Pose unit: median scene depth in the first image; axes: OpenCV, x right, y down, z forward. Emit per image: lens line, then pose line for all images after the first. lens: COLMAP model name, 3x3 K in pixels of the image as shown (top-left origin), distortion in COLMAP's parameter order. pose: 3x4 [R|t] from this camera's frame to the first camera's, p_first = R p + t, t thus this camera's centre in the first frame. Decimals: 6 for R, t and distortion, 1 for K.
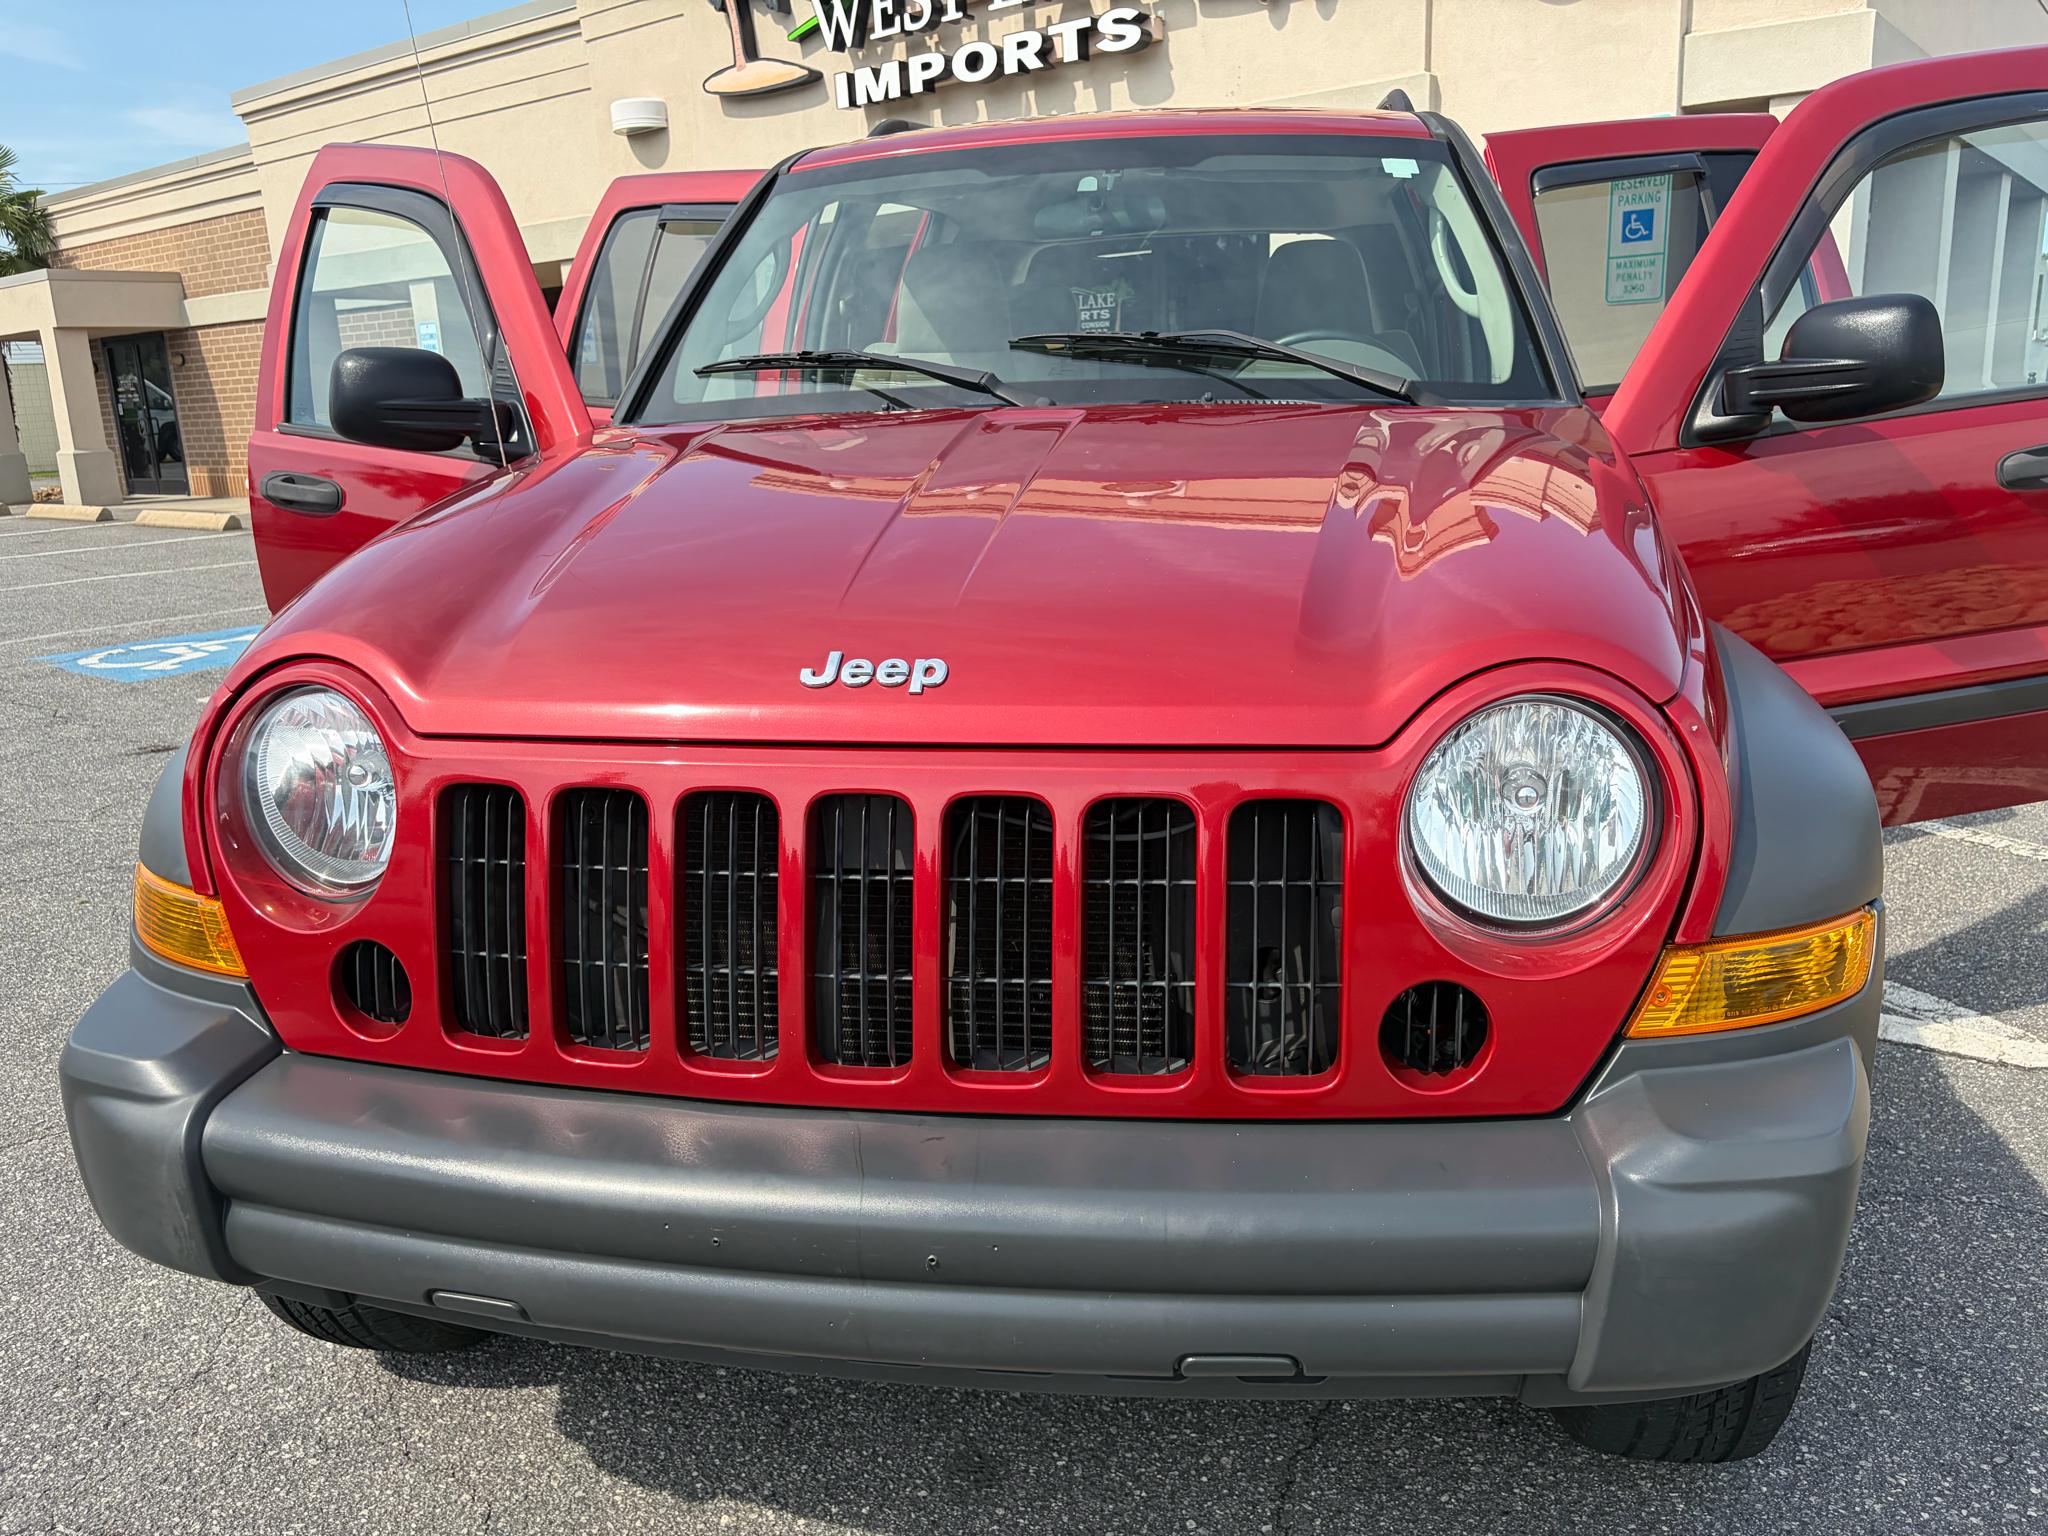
lens RADIAL K [[1504.0, 0, 1031.8], [0, 1504.0, 789.4], [0, 0, 1]] dist [0.031264, -0.052111]
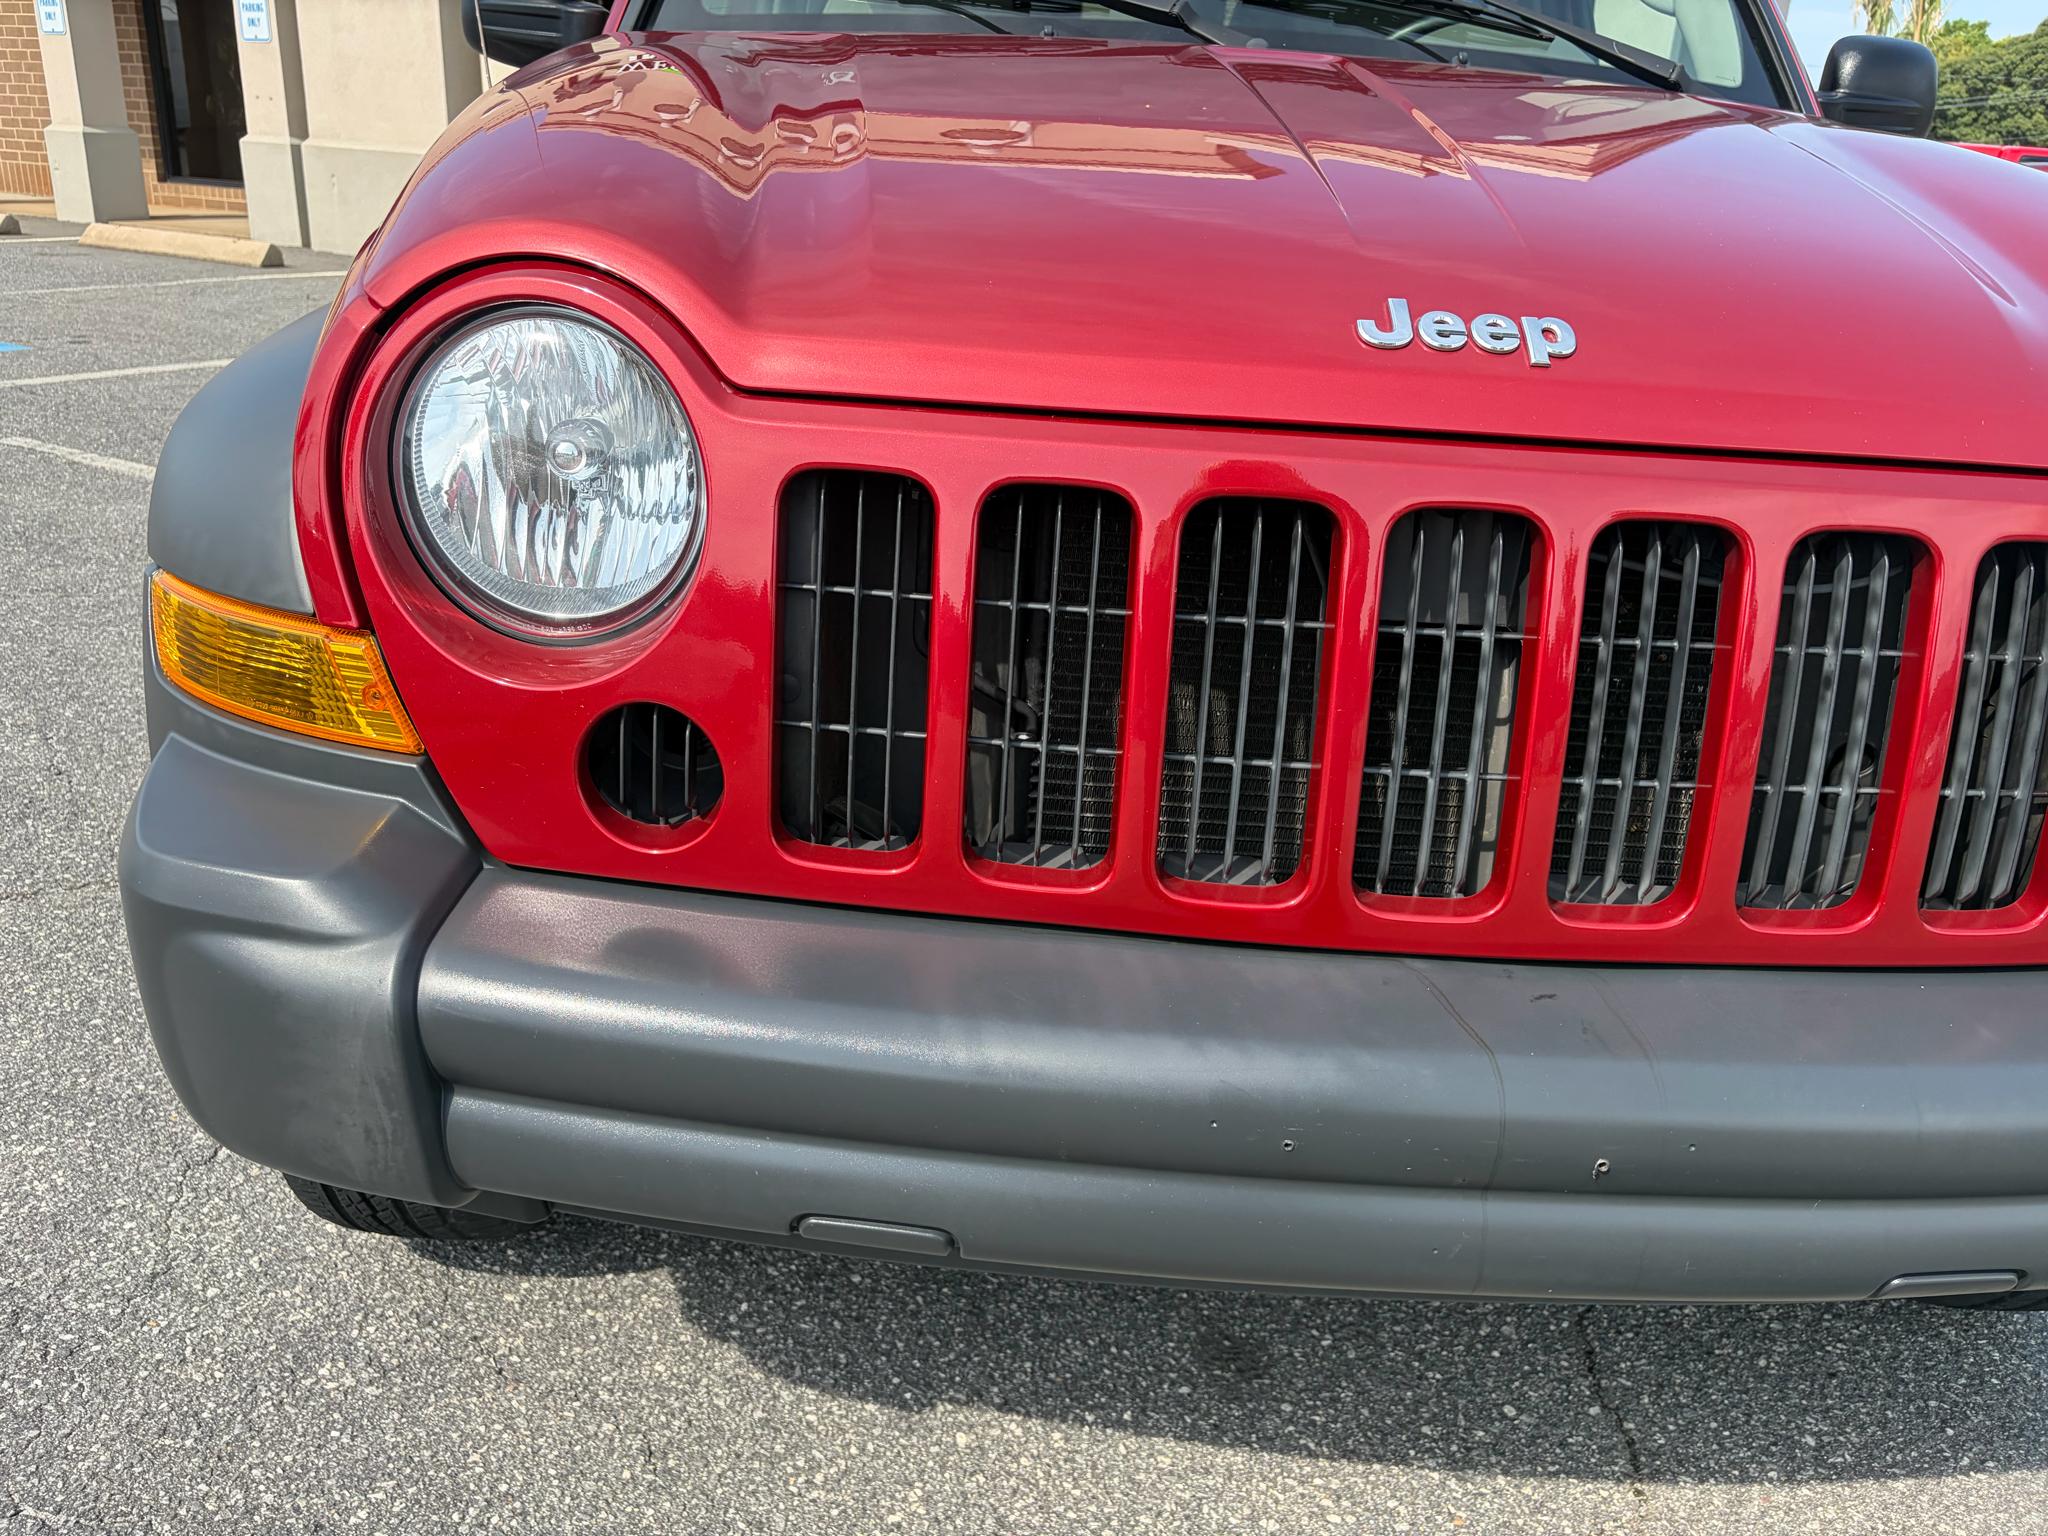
lens RADIAL K [[1766.4, 0, 1019.2], [0, 1766.4, 780.7], [0, 0, 1]] dist [-0.070141, 0.173787]
pose [[0.985327, 0.008901, 0.170445, -0.321988], [-0.036625, 0.986403, 0.160214, 0.002150], [-0.166701, -0.164106, 0.972255, 0.165584]]
